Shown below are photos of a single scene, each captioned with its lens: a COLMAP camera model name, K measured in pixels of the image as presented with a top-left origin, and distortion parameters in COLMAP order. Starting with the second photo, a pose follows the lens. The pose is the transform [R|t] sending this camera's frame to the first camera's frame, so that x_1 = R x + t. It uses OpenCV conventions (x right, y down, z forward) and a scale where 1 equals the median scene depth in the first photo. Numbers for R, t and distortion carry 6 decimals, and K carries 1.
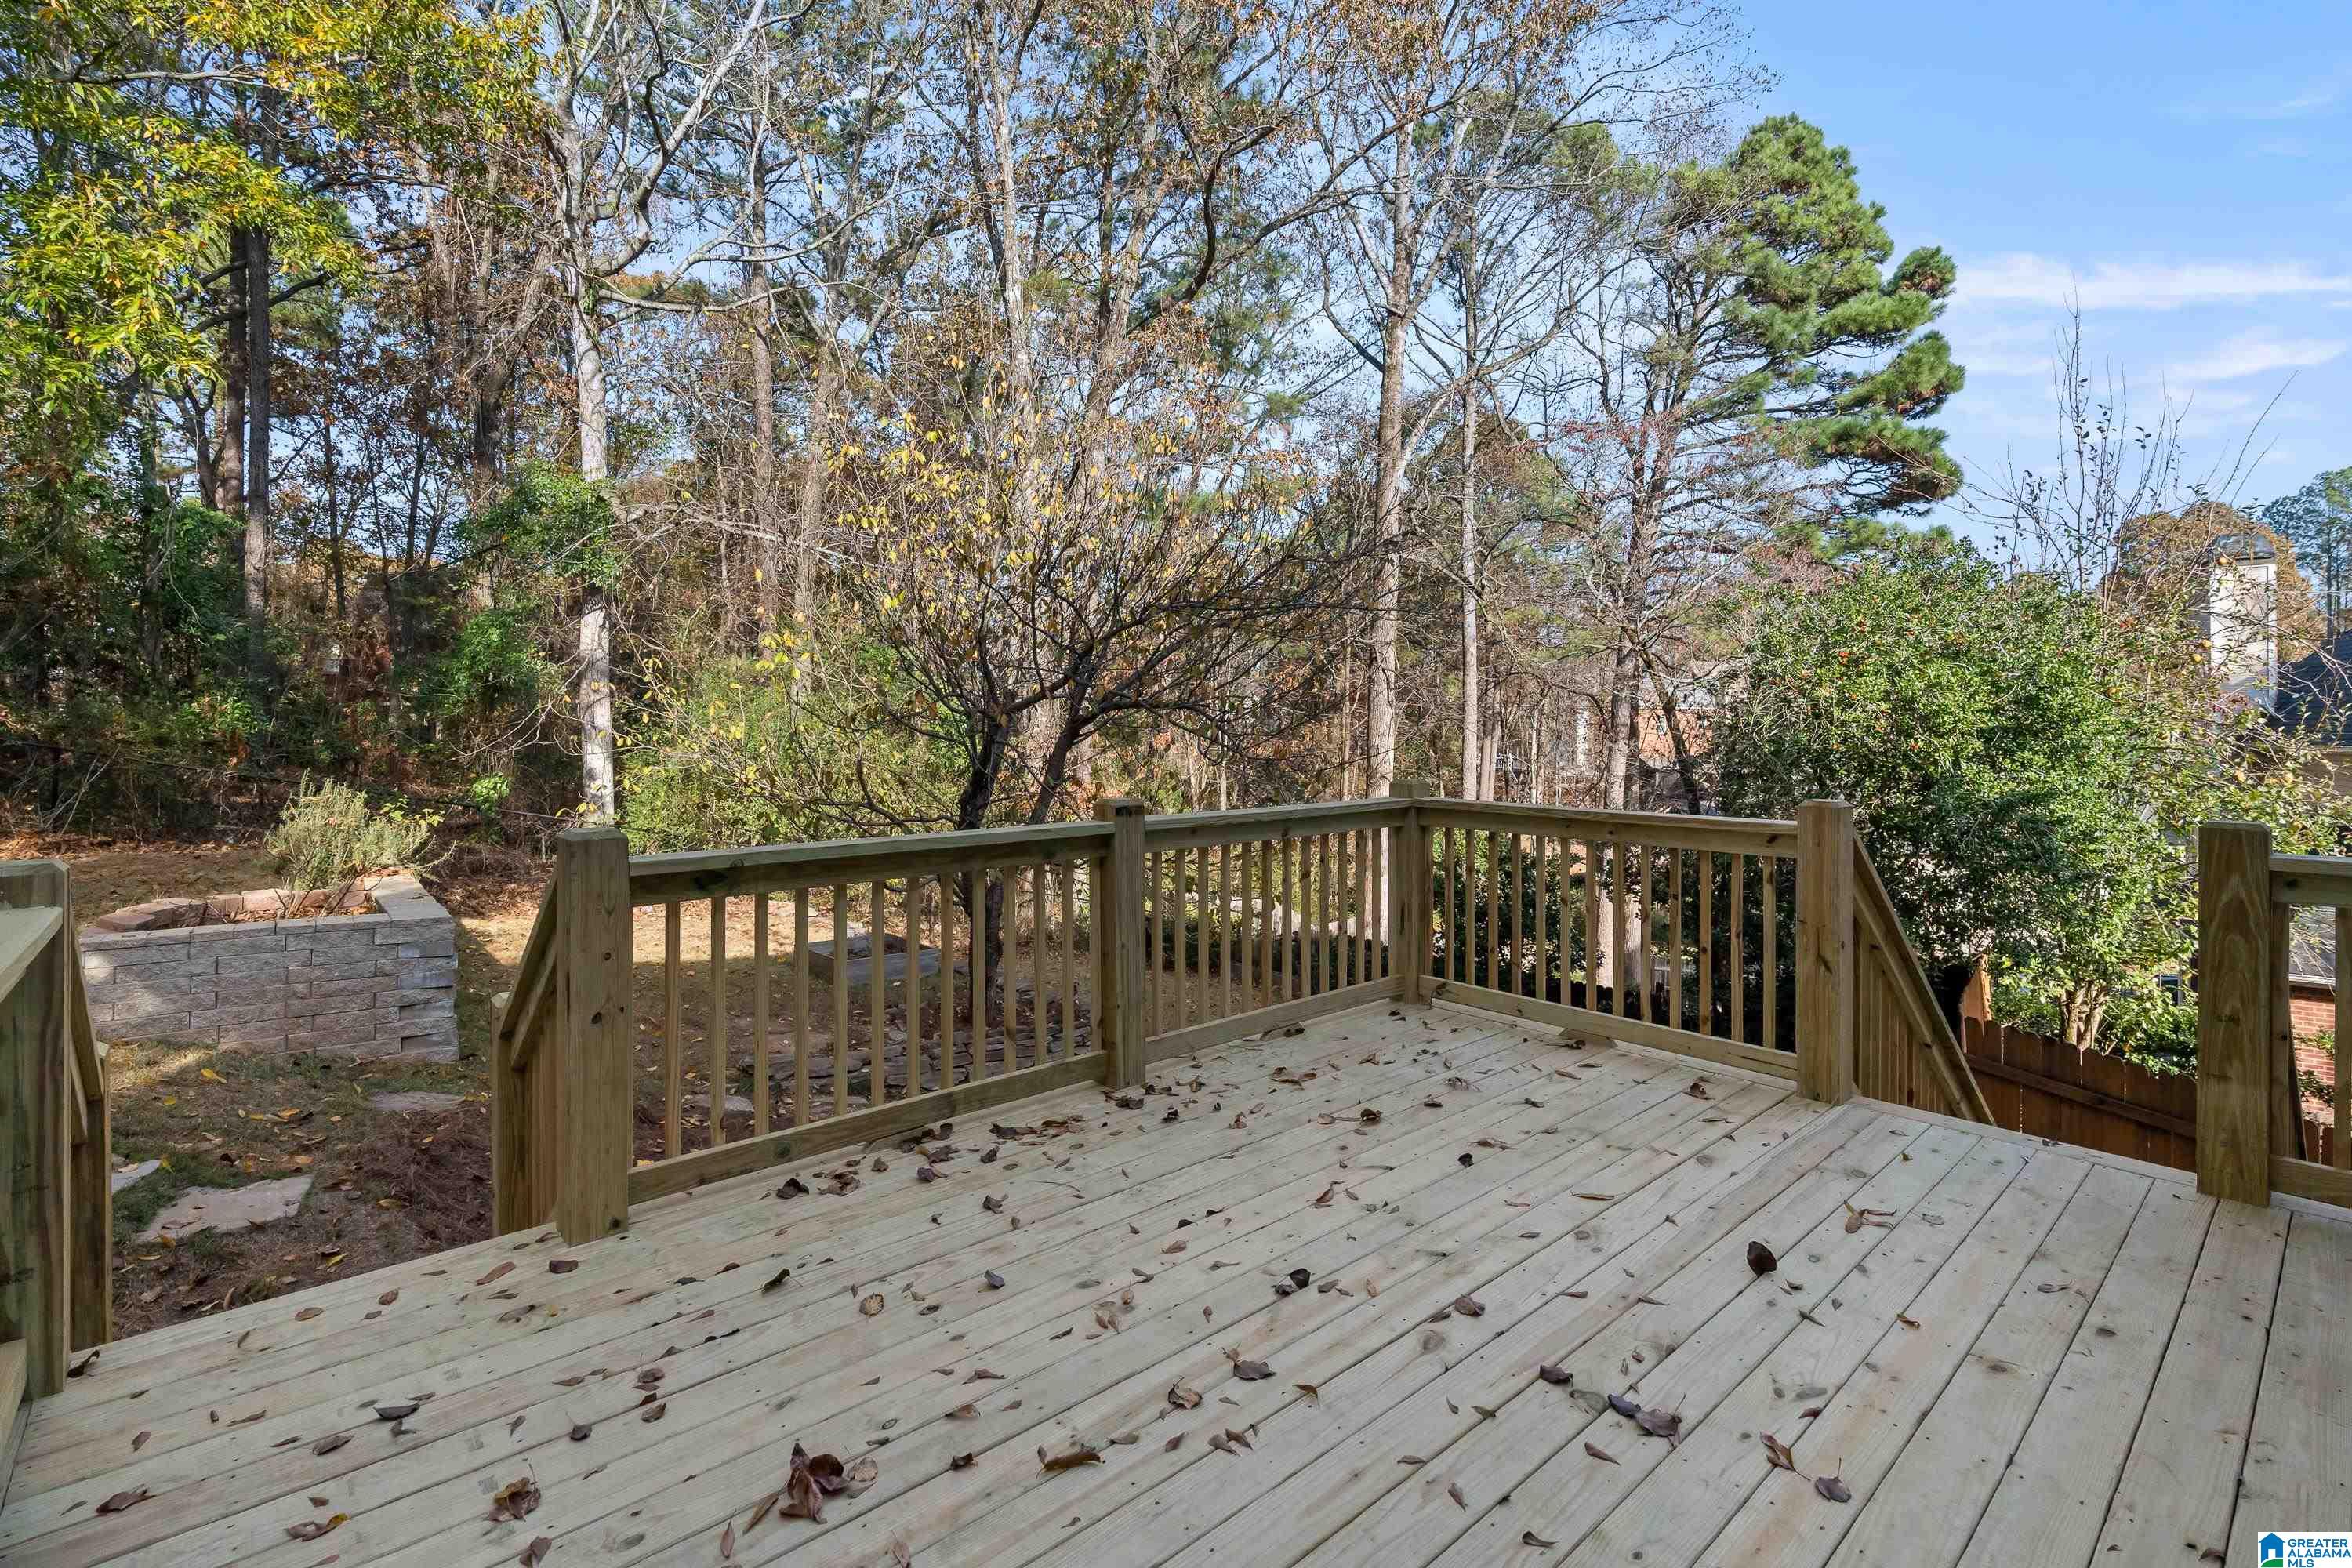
lens RADIAL K [[1070.4, 0, 1177.5], [0, 1070.4, 767.3], [0, 0, 1]] dist [-0.000765, 0.000368]
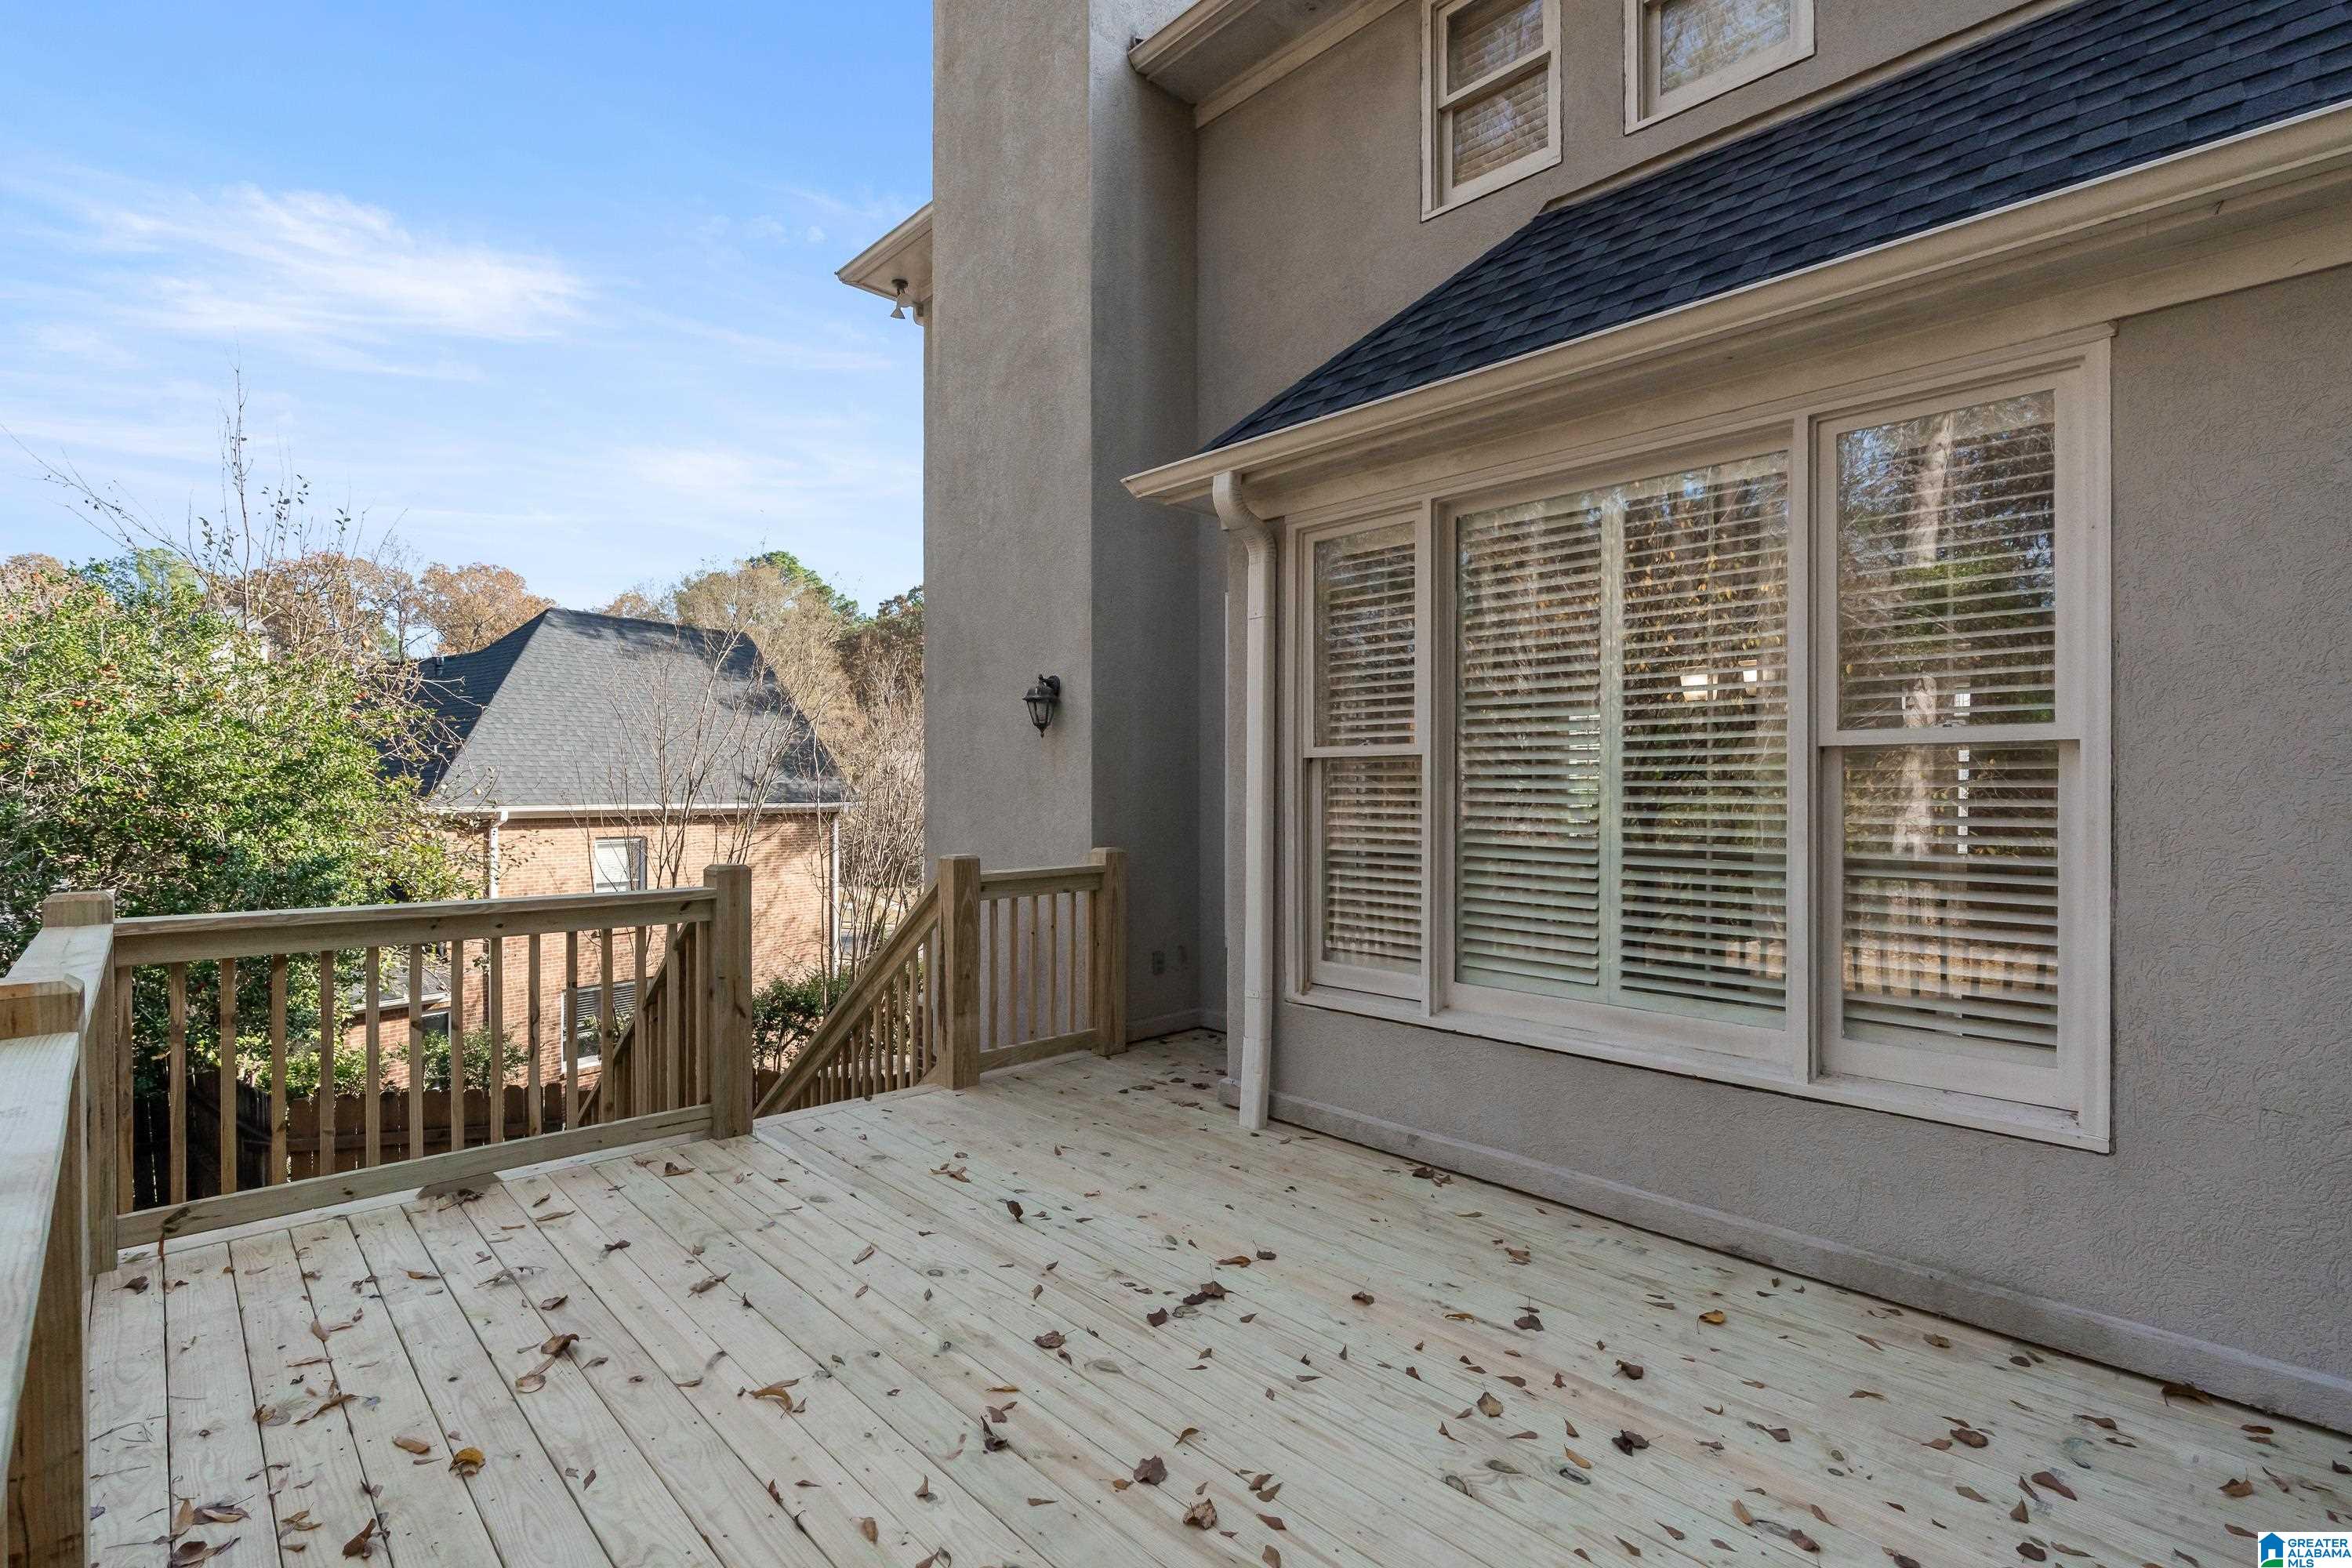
lens RADIAL K [[1075.2, 0, 1176.0], [0, 1075.2, 784.0], [0, 0, 1]] dist [0.000690, 0.000404]
pose [[-0.037750, 0.008950, 0.999247, -0.669964], [0.033189, 0.999419, -0.007698, -0.034249], [-0.998736, 0.032873, -0.038025, 0.736347]]
